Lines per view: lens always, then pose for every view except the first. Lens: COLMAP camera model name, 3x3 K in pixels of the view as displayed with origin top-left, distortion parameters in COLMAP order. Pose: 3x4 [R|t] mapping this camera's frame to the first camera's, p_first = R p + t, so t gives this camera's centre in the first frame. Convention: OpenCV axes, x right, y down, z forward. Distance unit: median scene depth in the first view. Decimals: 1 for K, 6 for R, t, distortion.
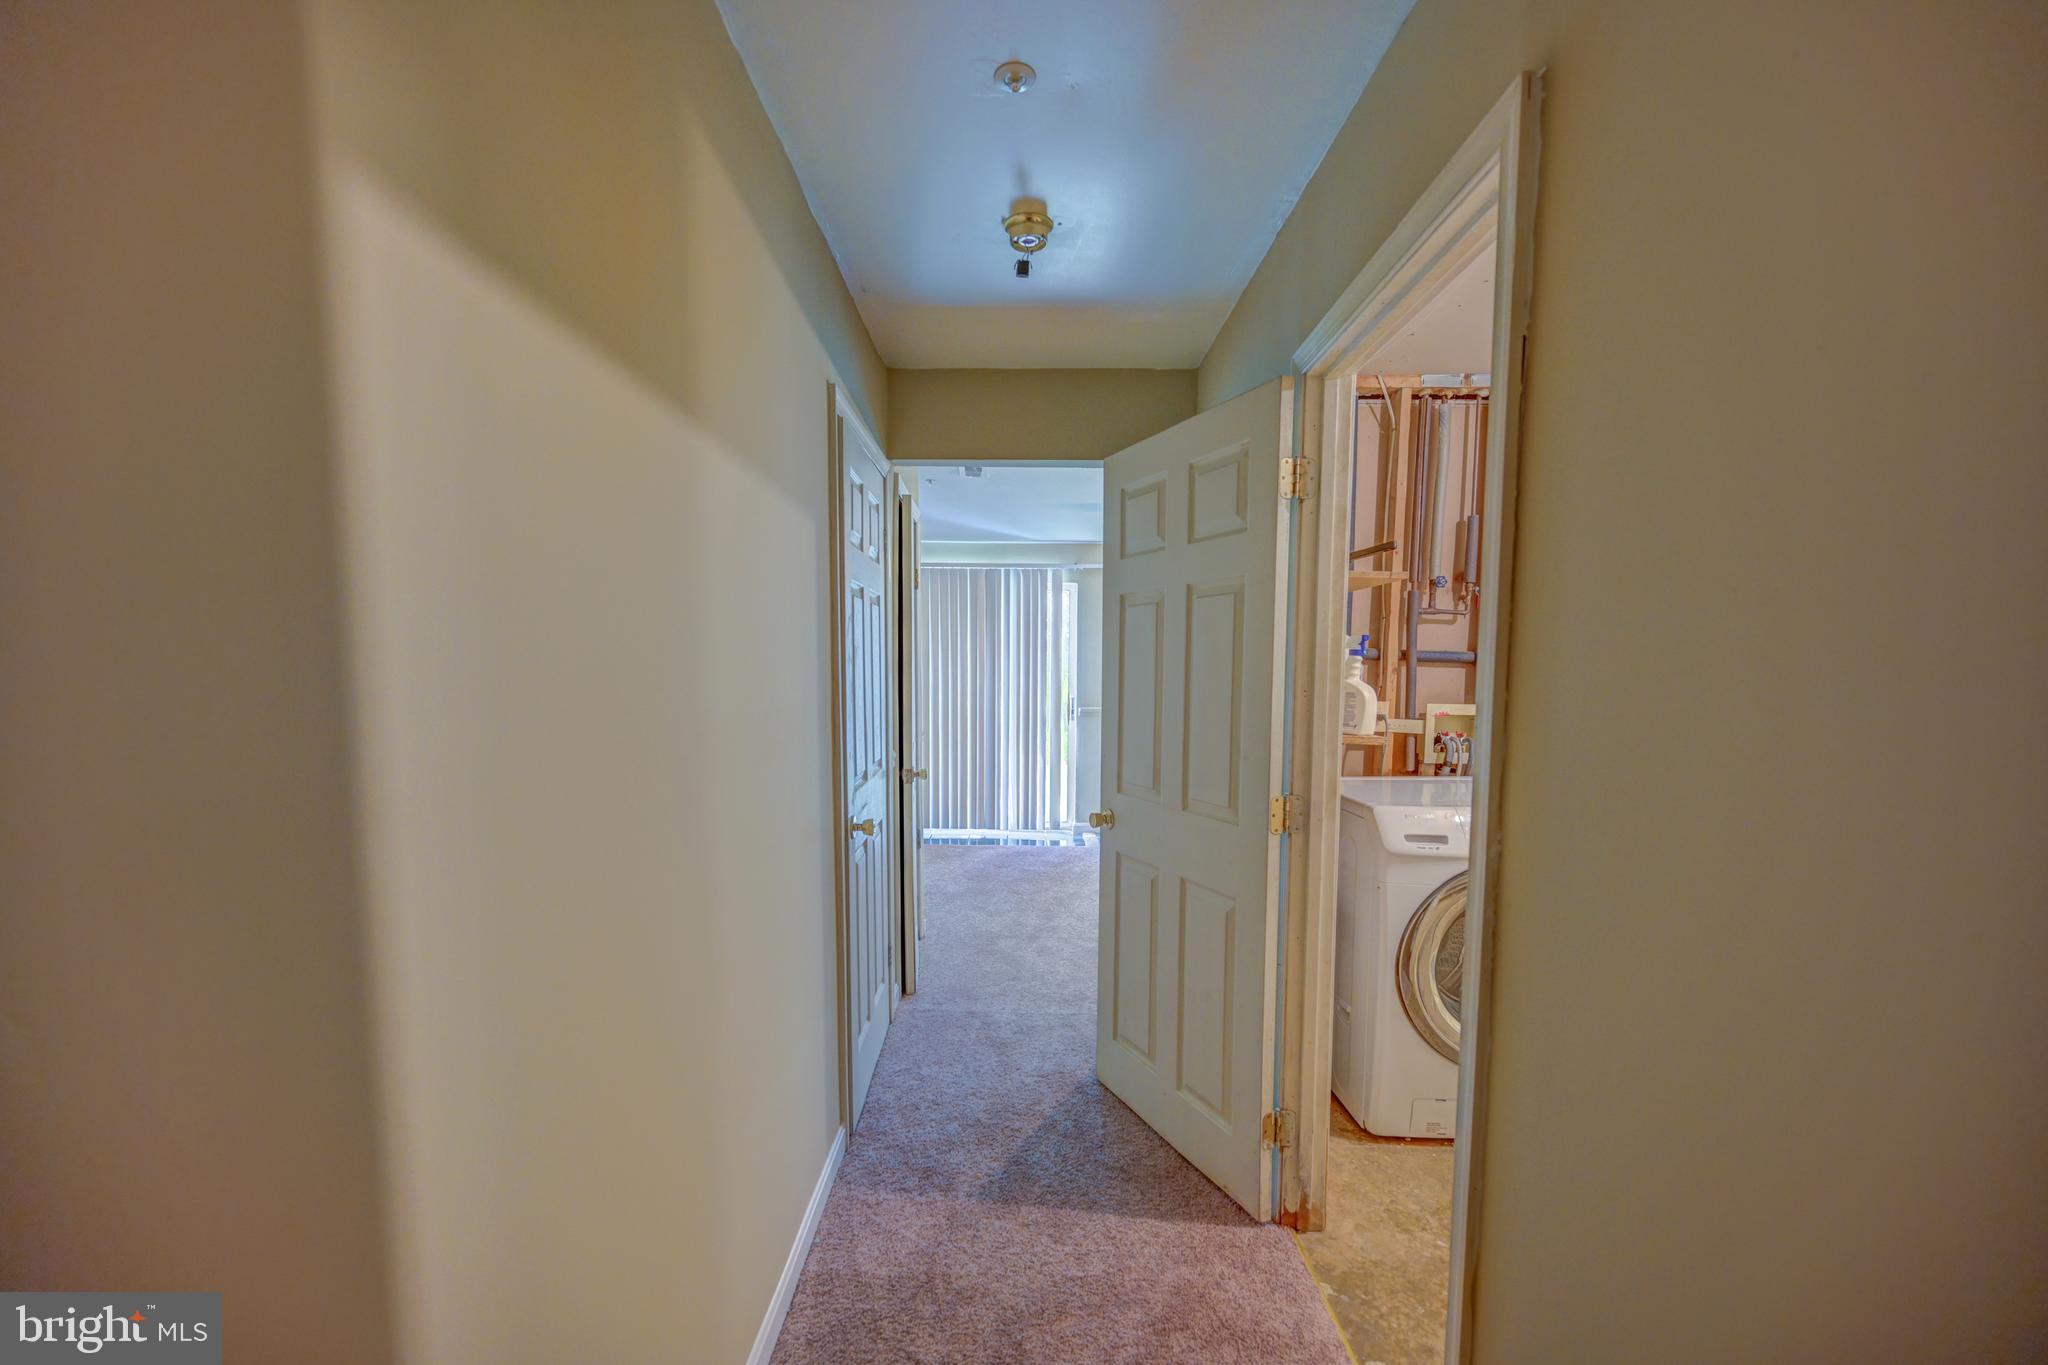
lens RADIAL K [[847.6, 0, 985.5], [0, 847.6, 740.8], [0, 0, 1]] dist [0.002094, 0.000364]
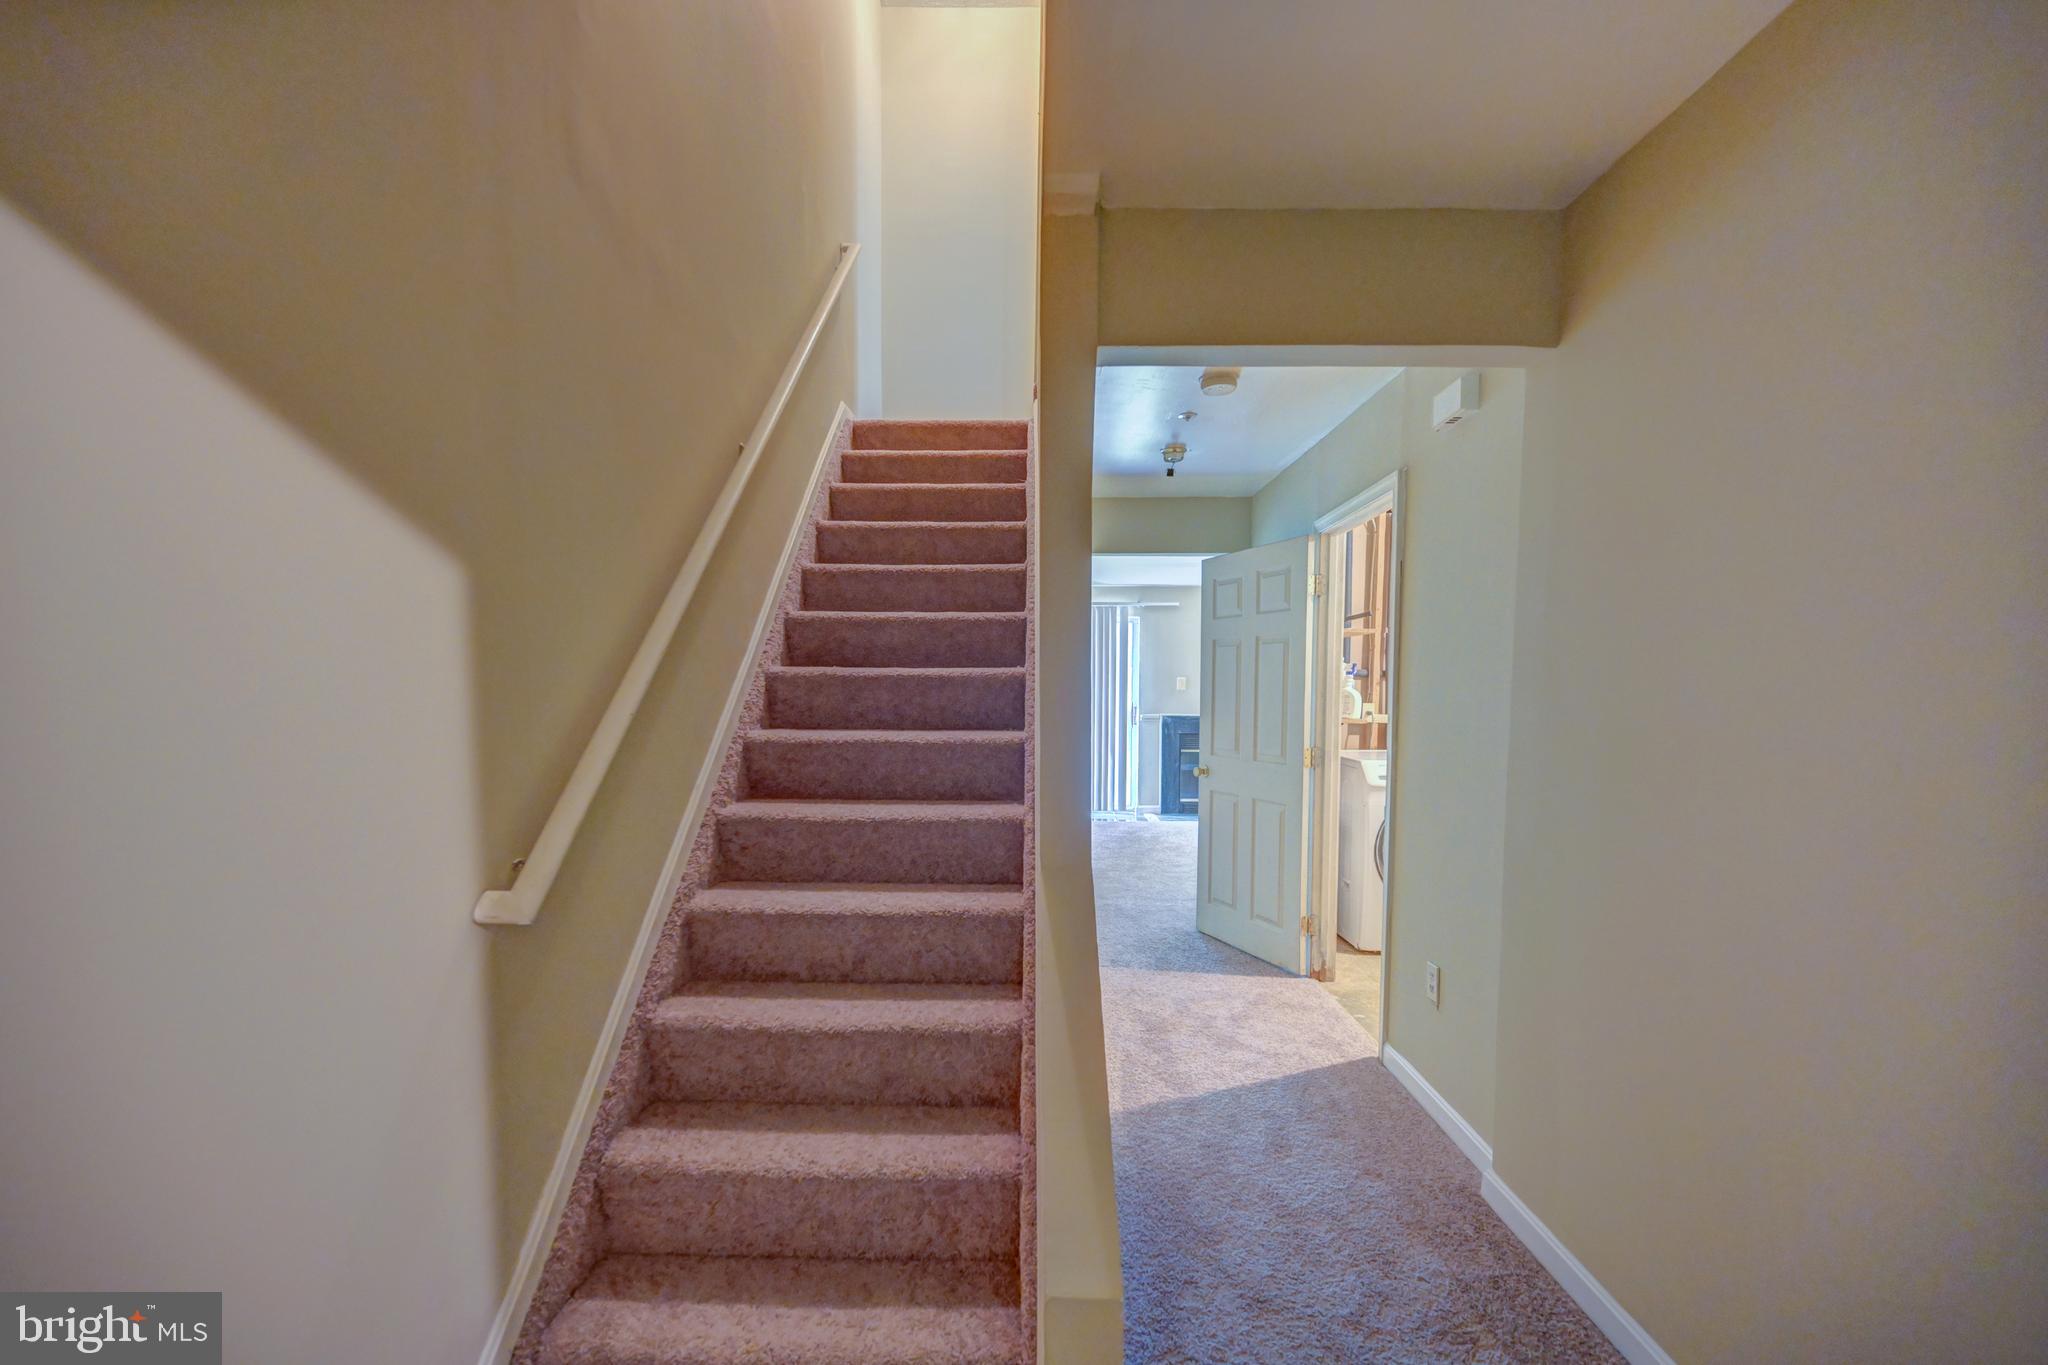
lens RADIAL K [[847.6, 0, 985.5], [0, 847.6, 740.8], [0, 0, 1]] dist [0.002094, 0.000364]
pose [[0.999894, -0.001351, -0.014512, -0.338030], [0.001072, 0.999814, -0.019238, 0.079797], [0.014535, 0.019220, 0.999710, -0.880311]]
